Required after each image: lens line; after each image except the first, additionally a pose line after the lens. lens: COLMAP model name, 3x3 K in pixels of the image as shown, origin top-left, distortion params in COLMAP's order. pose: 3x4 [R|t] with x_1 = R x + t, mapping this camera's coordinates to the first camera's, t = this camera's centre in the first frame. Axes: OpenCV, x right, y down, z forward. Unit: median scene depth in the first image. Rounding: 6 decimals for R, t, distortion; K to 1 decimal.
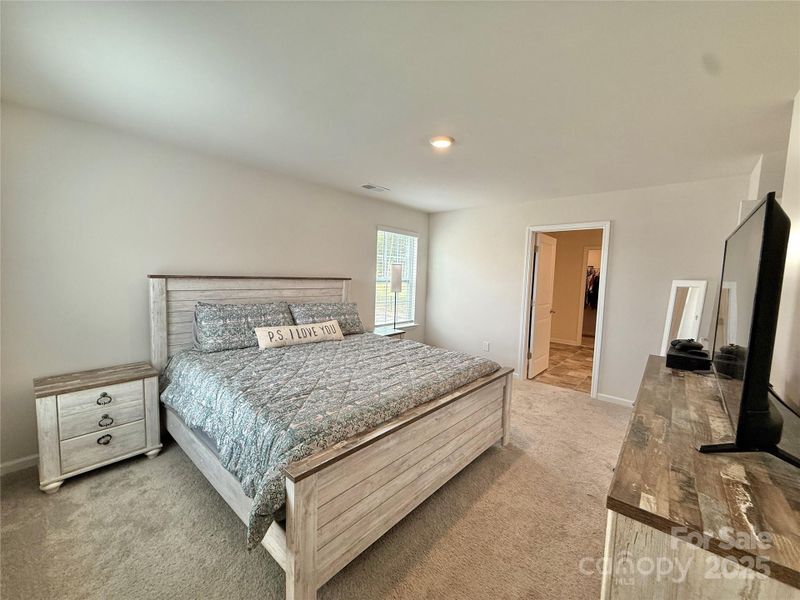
lens RADIAL K [[317.1, 0, 400.8], [0, 317.1, 299.0], [0, 0, 1]] dist [-0.002136, -0.000119]
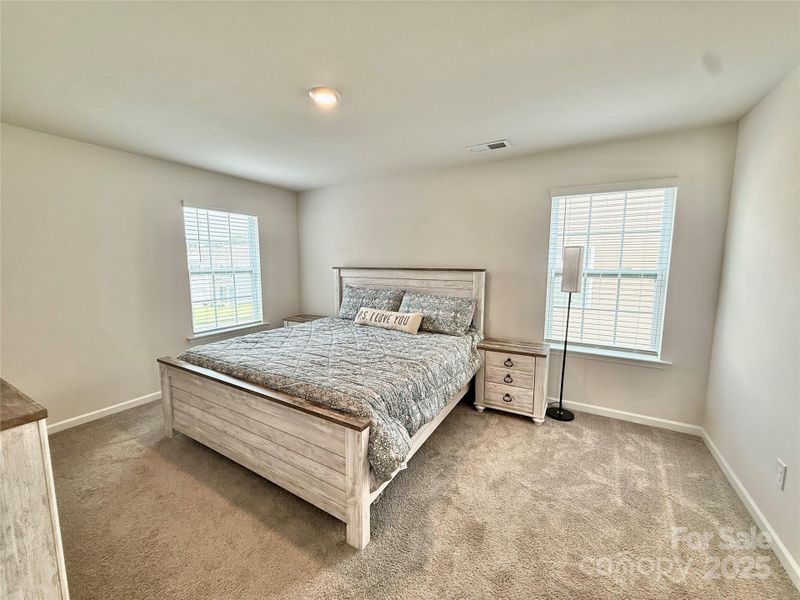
lens RADIAL K [[317.1, 0, 399.7], [0, 317.1, 302.5], [0, 0, 1]] dist [-0.002136, -0.000119]
pose [[0.182654, 0.095552, -0.978523, 0.762683], [-0.072482, 0.993867, 0.083520, -0.042859], [0.980502, 0.055670, 0.188459, 0.813767]]
